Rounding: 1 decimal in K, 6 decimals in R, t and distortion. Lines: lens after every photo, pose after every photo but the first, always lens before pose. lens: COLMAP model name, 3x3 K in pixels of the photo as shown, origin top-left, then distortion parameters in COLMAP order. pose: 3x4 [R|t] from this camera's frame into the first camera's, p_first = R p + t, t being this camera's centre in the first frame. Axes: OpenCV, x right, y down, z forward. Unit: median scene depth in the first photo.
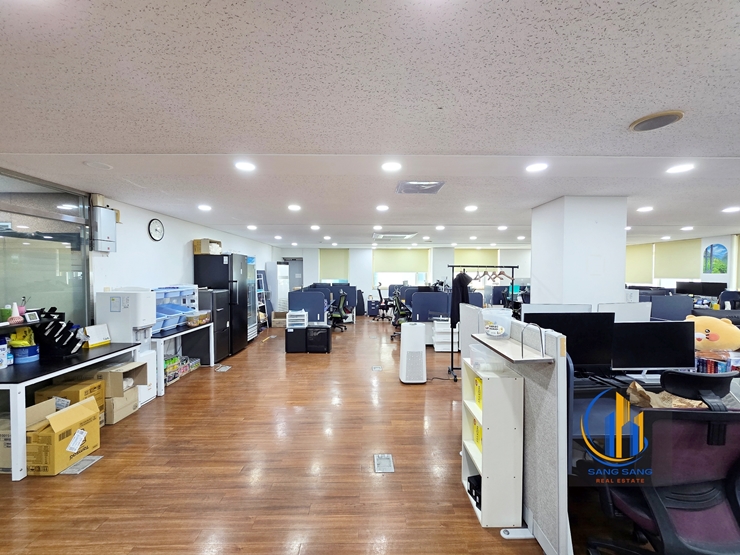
lens RADIAL K [[304.5, 0, 375.4], [0, 304.5, 284.4], [0, 0, 1]] dist [-0.001170, 0.000321]
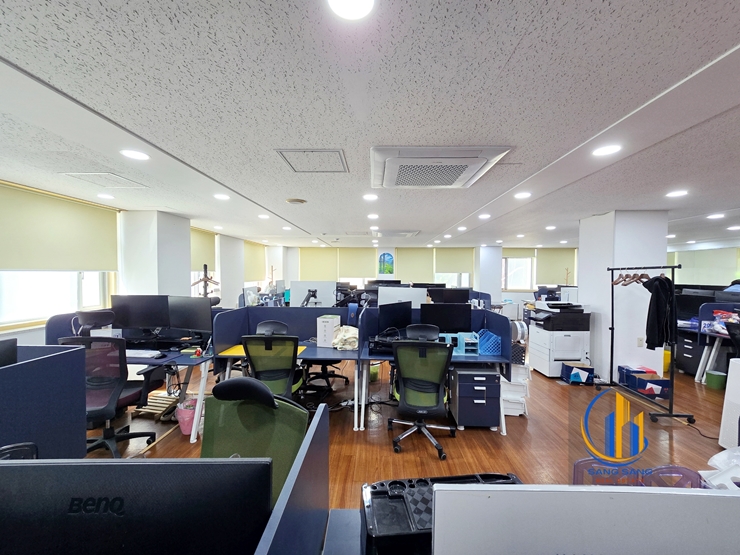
lens RADIAL K [[304.5, 0, 368.3], [0, 304.5, 277.2], [0, 0, 1]] dist [-0.001170, 0.000321]
pose [[0.026287, -0.017942, 0.999493, -0.309091], [0.029183, 0.999427, 0.017173, -0.046749], [-0.999228, 0.028717, 0.026796, 1.073279]]
